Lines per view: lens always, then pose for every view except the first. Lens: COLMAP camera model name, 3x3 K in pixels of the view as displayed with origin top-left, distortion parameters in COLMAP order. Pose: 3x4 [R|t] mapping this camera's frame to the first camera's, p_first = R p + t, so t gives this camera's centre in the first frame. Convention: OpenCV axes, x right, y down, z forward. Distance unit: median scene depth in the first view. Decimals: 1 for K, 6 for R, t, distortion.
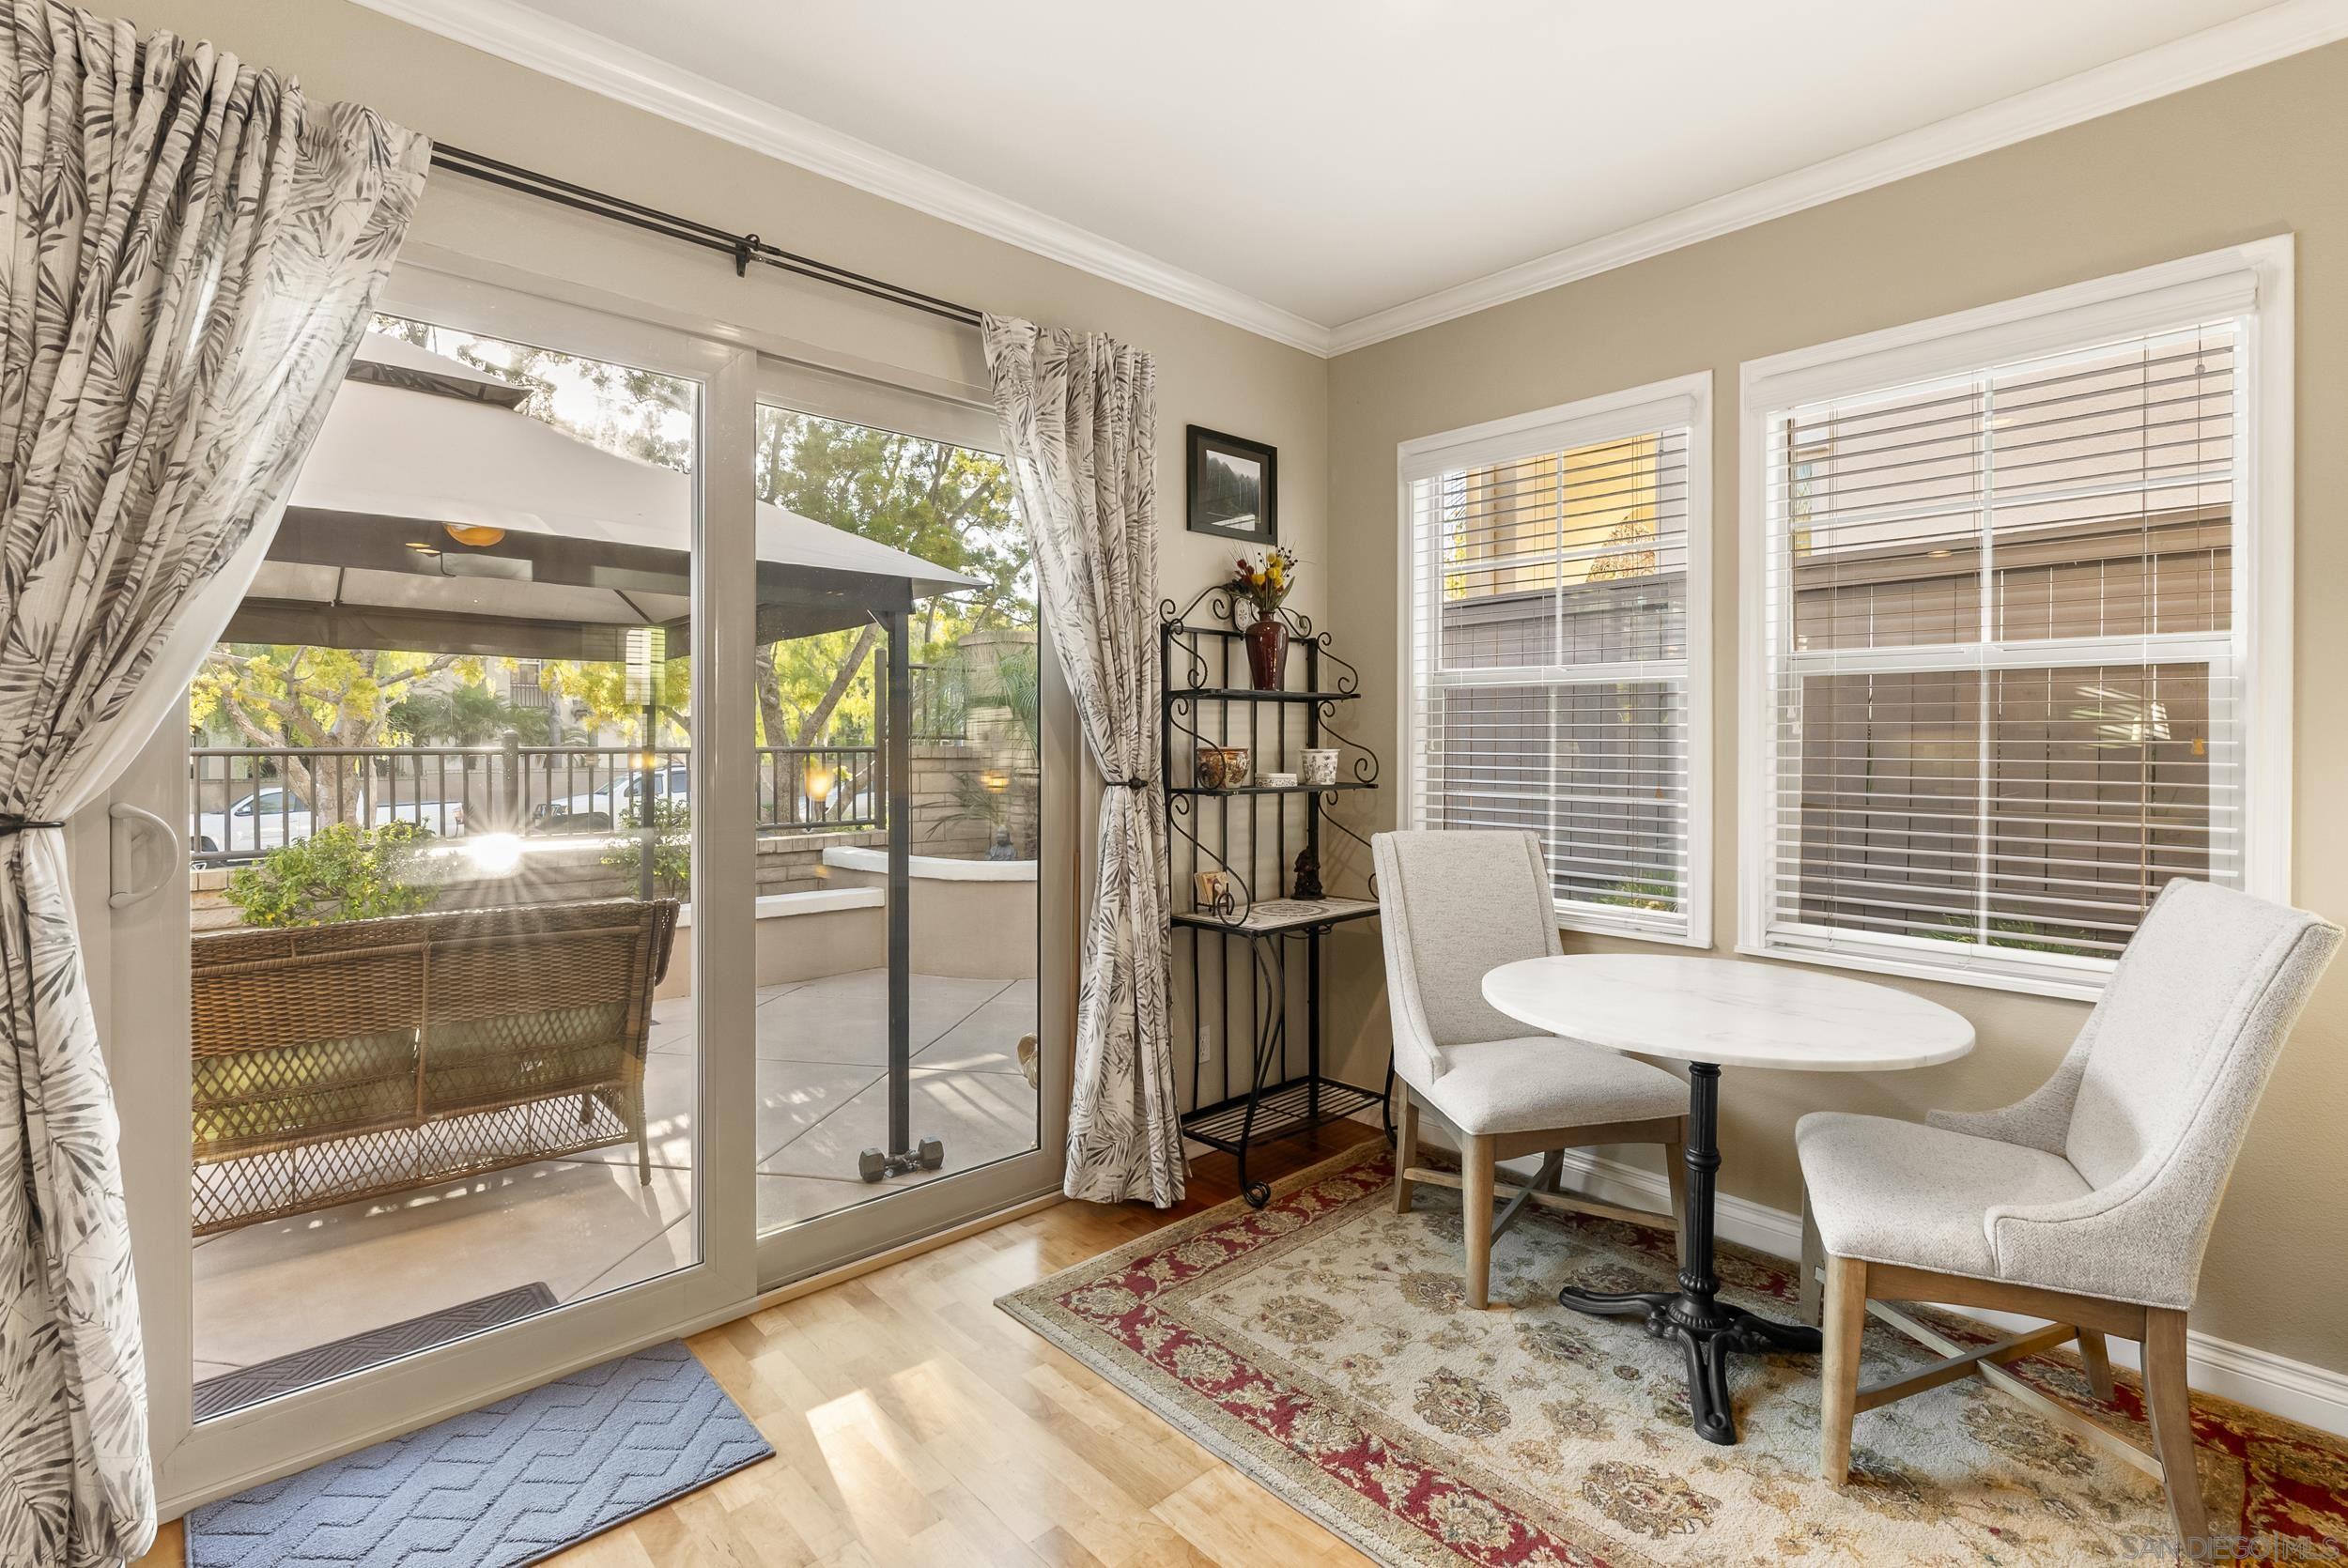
lens RADIAL K [[1082.0, 0, 1163.8], [0, 1082.0, 742.0], [0, 0, 1]] dist [-0.002275, 0.000556]
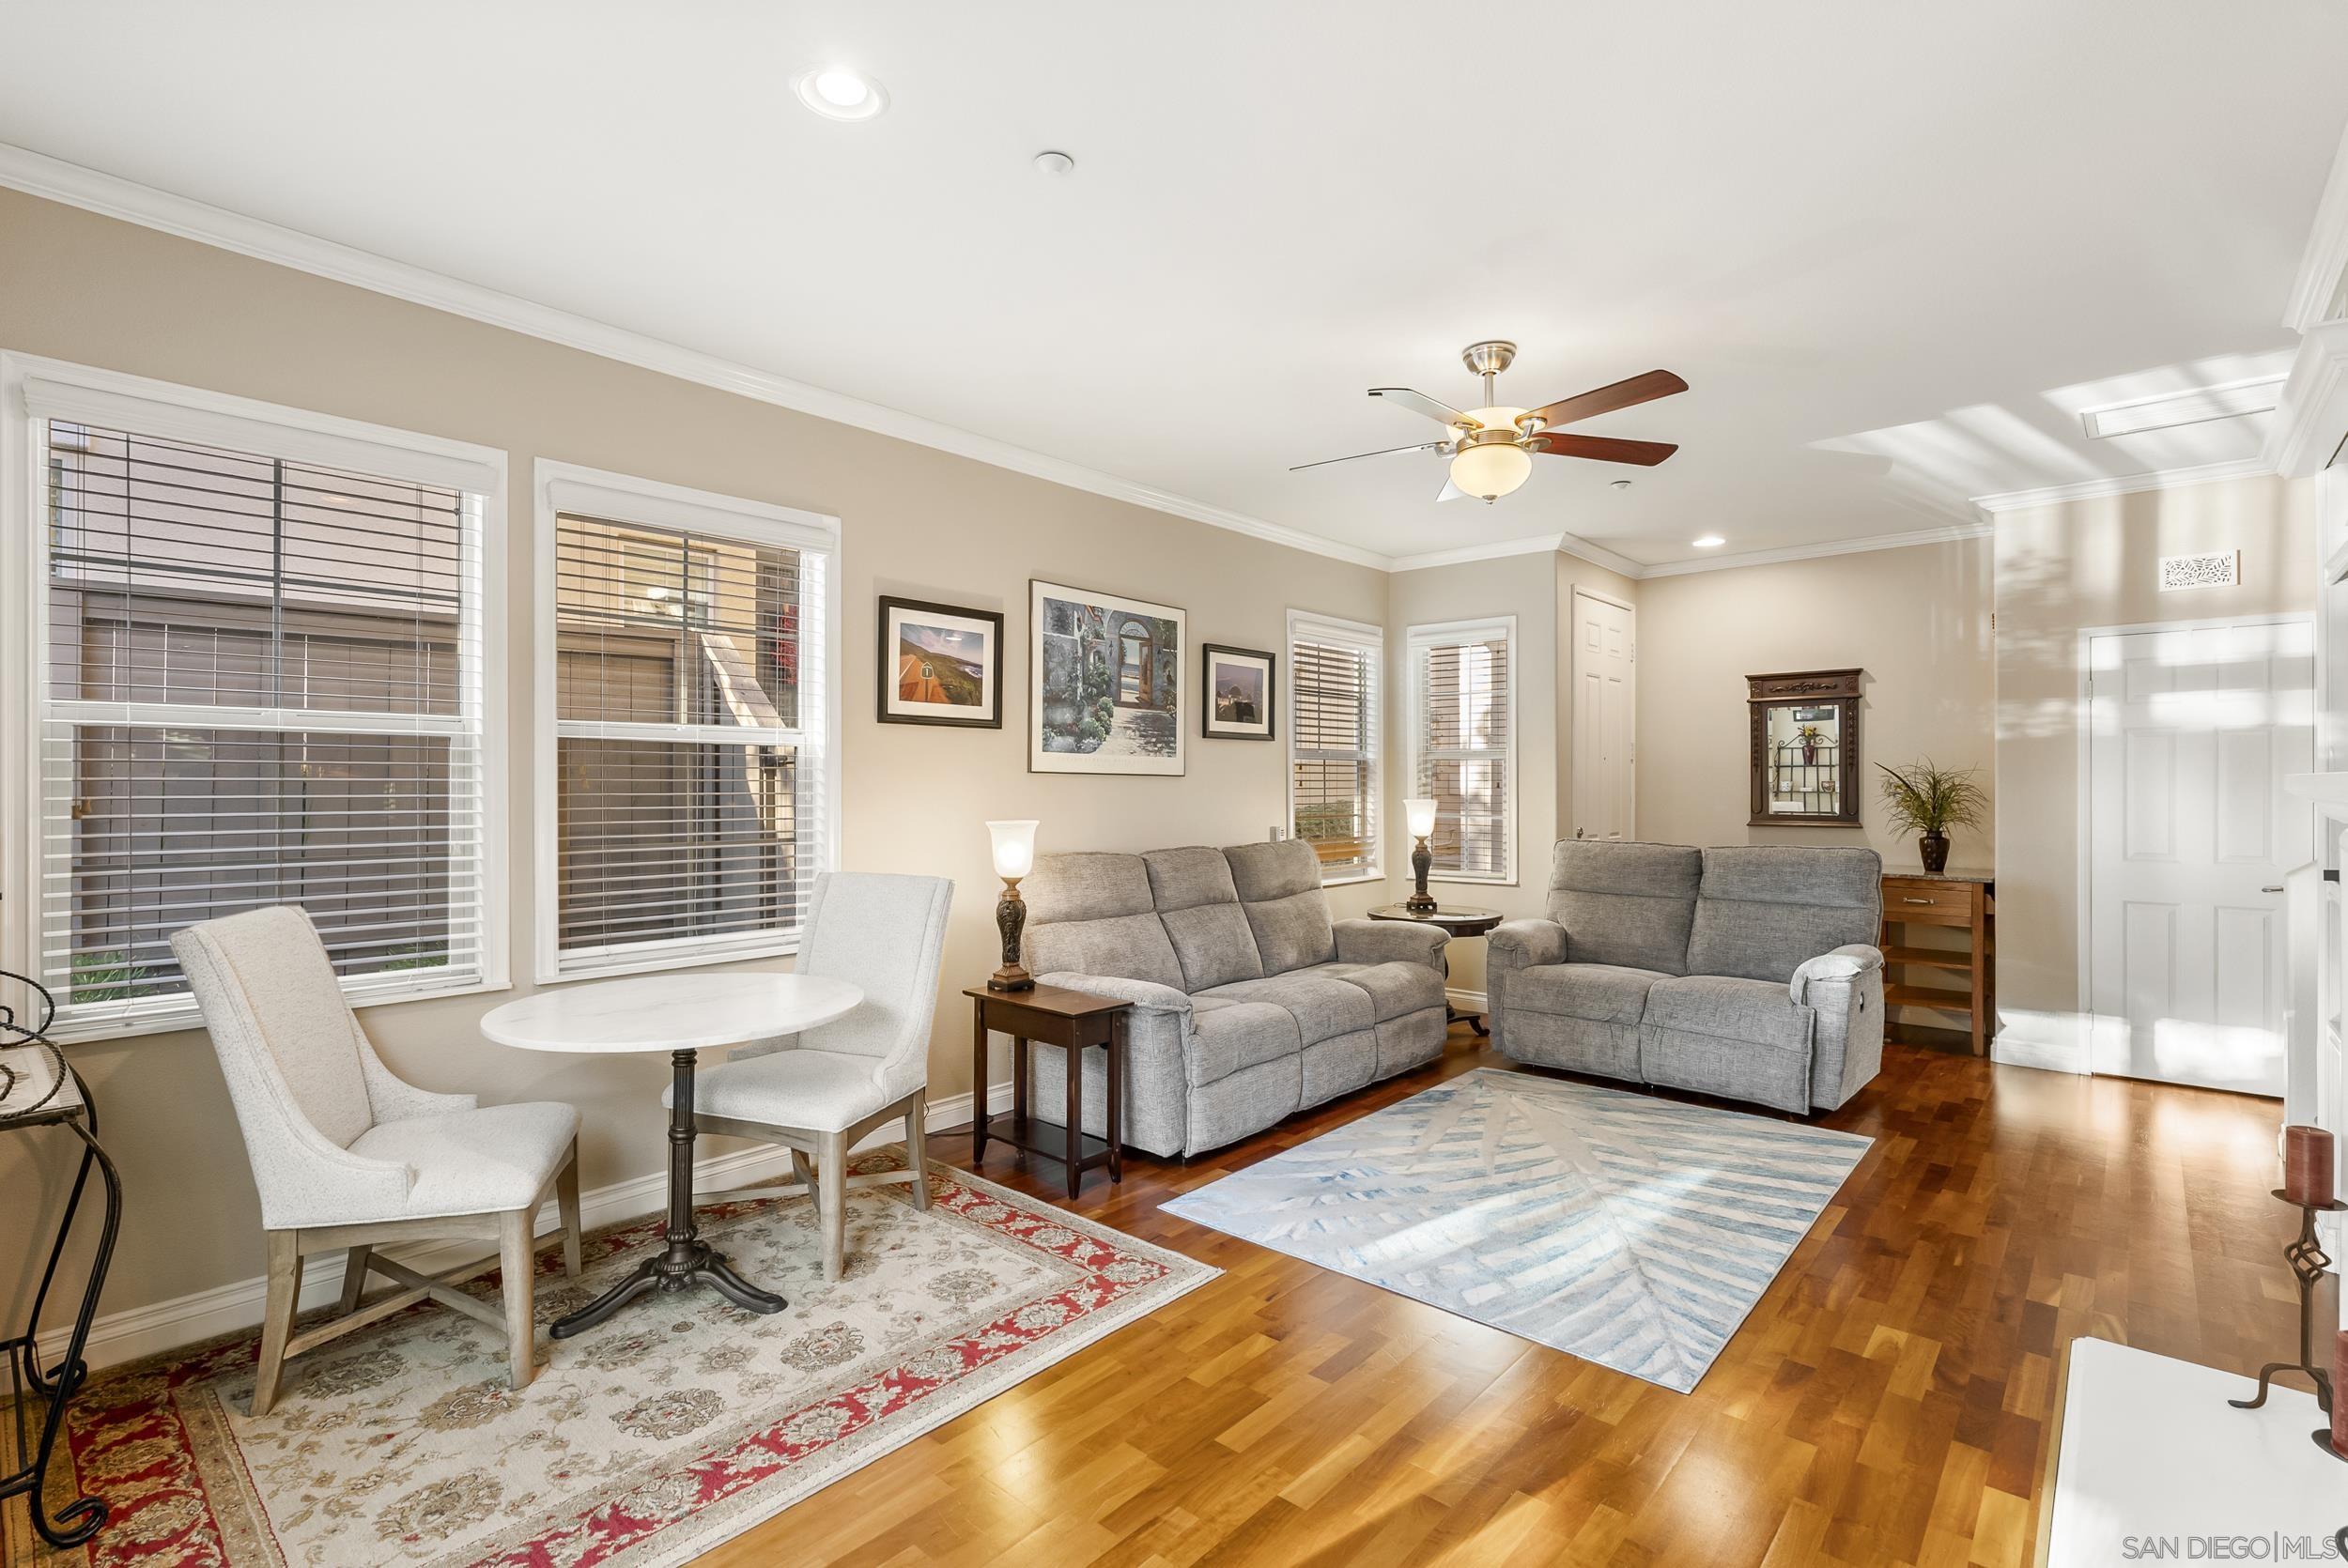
lens RADIAL K [[1086.0, 0, 1156.2], [0, 1086.0, 781.9], [0, 0, 1]] dist [-0.005155, -0.000822]
pose [[-0.084442, -0.002773, 0.996425, -0.614561], [0.002424, 0.999993, 0.002988, -0.015913], [-0.996425, 0.002667, -0.084435, 0.440272]]
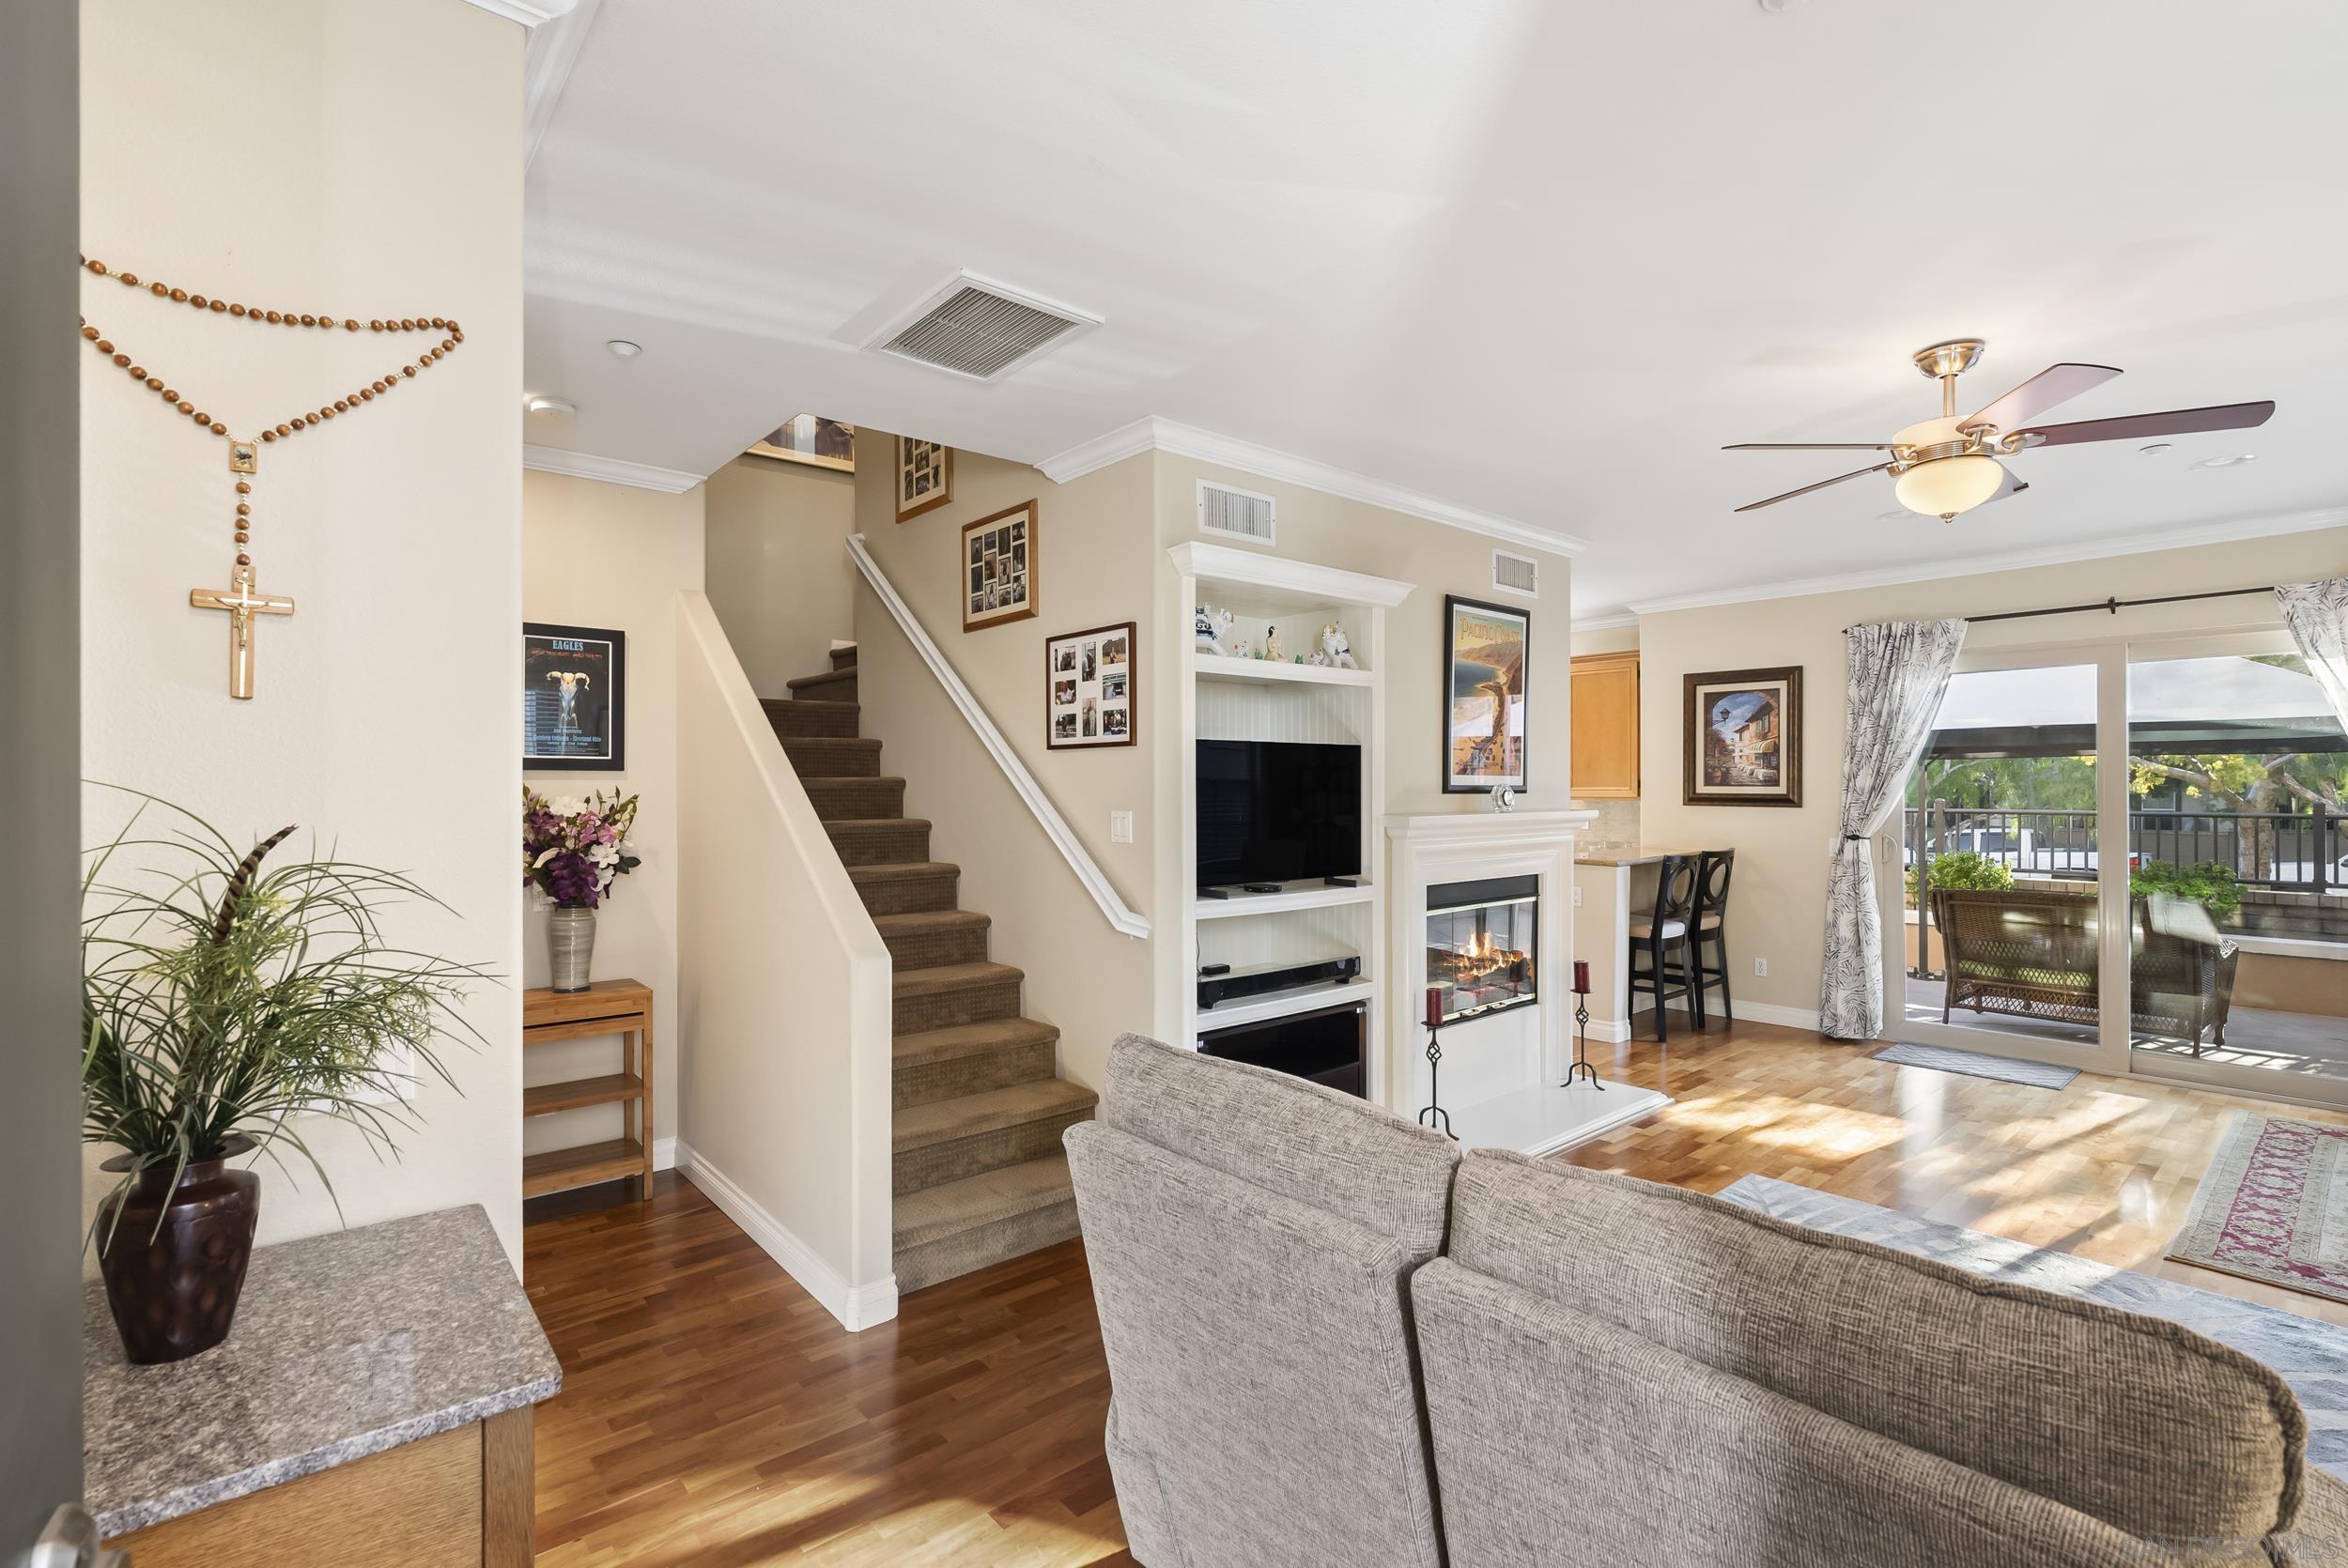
lens RADIAL K [[1066.6, 0, 1174.0], [0, 1066.6, 784.0], [0, 0, 1]] dist [0.000110, 0.001514]
pose [[-0.035229, -0.004267, -0.999370, 1.586913], [0.000369, 0.999991, -0.004282, -0.055959], [0.999379, -0.000520, -0.035227, -0.734130]]
